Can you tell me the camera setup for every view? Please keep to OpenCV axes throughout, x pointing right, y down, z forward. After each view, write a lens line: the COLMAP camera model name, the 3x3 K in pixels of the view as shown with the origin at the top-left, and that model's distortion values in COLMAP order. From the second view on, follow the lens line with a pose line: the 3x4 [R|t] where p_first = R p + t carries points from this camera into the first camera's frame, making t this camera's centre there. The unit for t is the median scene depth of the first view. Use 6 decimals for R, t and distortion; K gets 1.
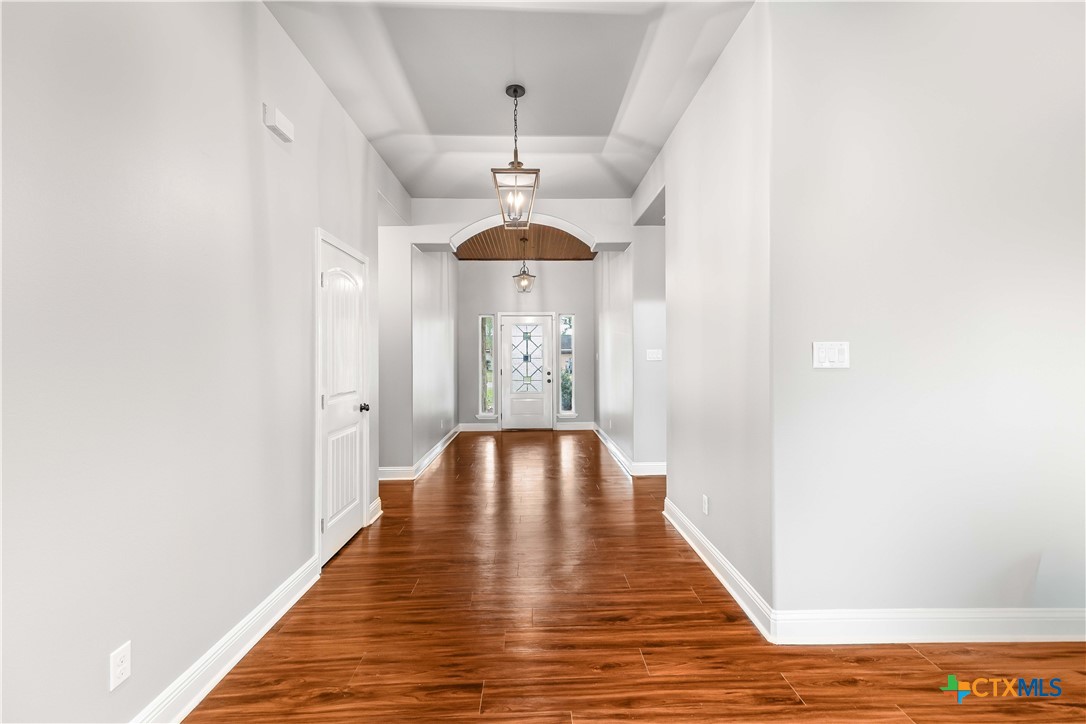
lens RADIAL K [[458.3, 0, 541.3], [0, 458.3, 354.1], [0, 0, 1]] dist [0.016583, 0.000980]
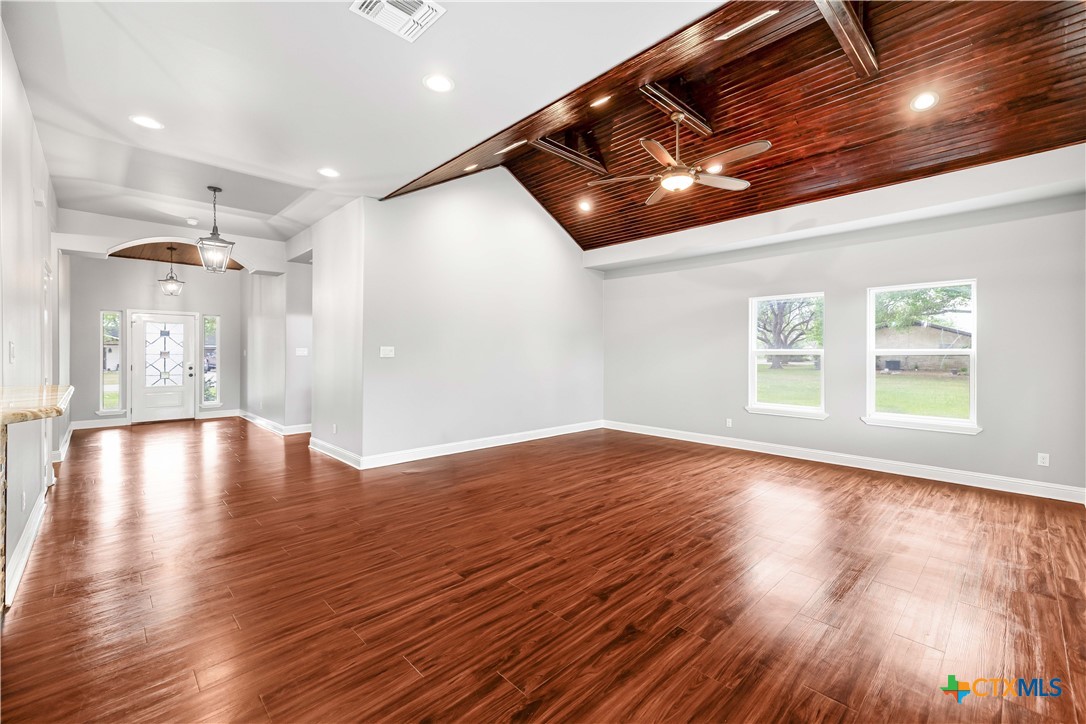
lens RADIAL K [[458.3, 0, 548.0], [0, 458.3, 353.7], [0, 0, 1]] dist [0.016583, 0.000980]
pose [[0.727182, 0.010966, 0.686357, -0.170577], [-0.011033, 0.999930, -0.004287, 0.004008], [-0.686356, -0.004456, 0.727252, -0.541654]]
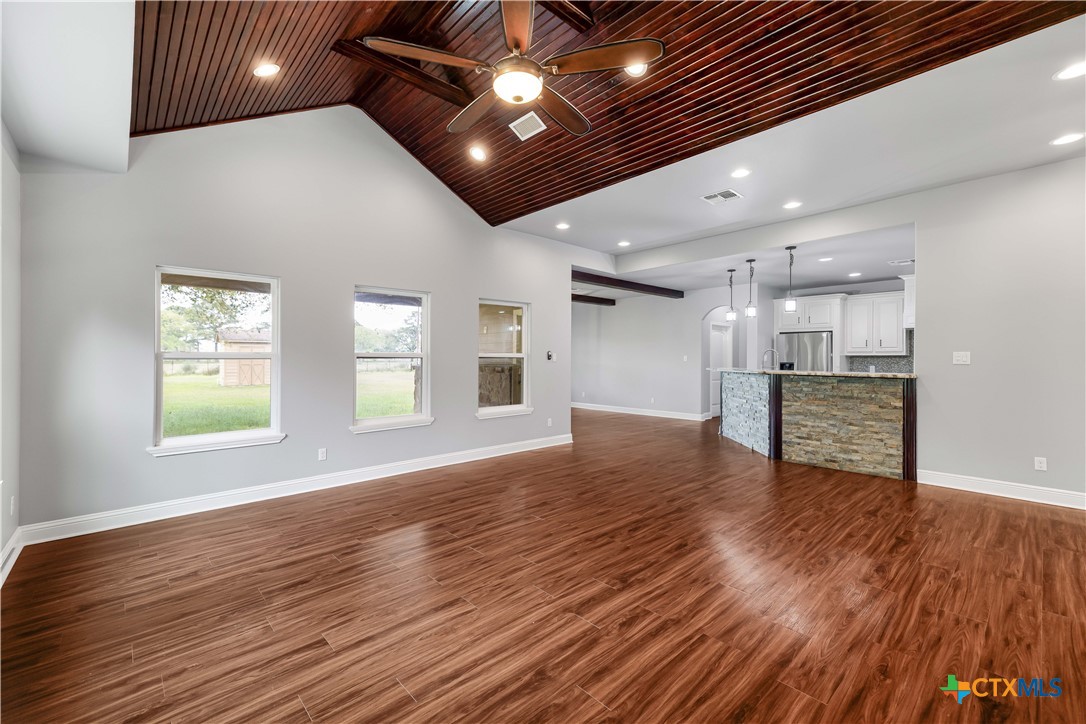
lens RADIAL K [[458.3, 0, 540.2], [0, 458.3, 359.7], [0, 0, 1]] dist [0.016583, 0.000980]
pose [[-0.752805, 0.009605, -0.658173, 0.874561], [0.002818, 0.999931, 0.011368, -0.005862], [0.658237, 0.006703, -0.752781, 0.298301]]
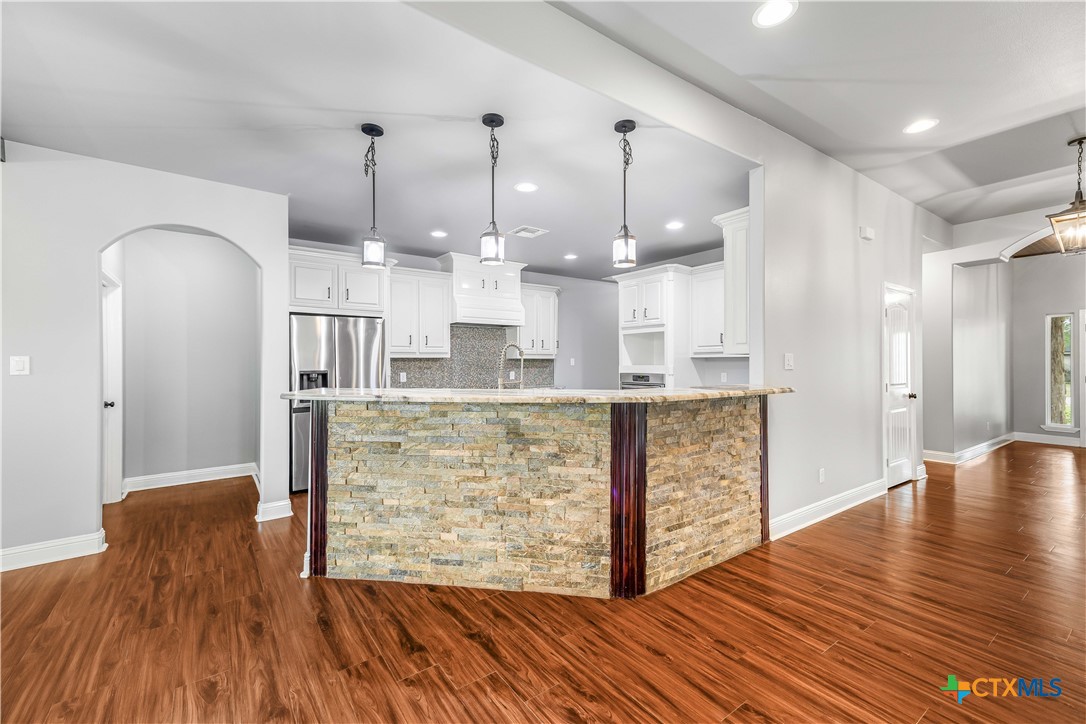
lens RADIAL K [[458.3, 0, 536.6], [0, 458.3, 362.4], [0, 0, 1]] dist [0.016583, 0.000980]
pose [[0.555365, 0.003577, -0.831599, 0.100001], [0.003279, 0.999974, 0.006492, -0.000544], [0.831600, -0.006332, 0.555339, -0.474234]]
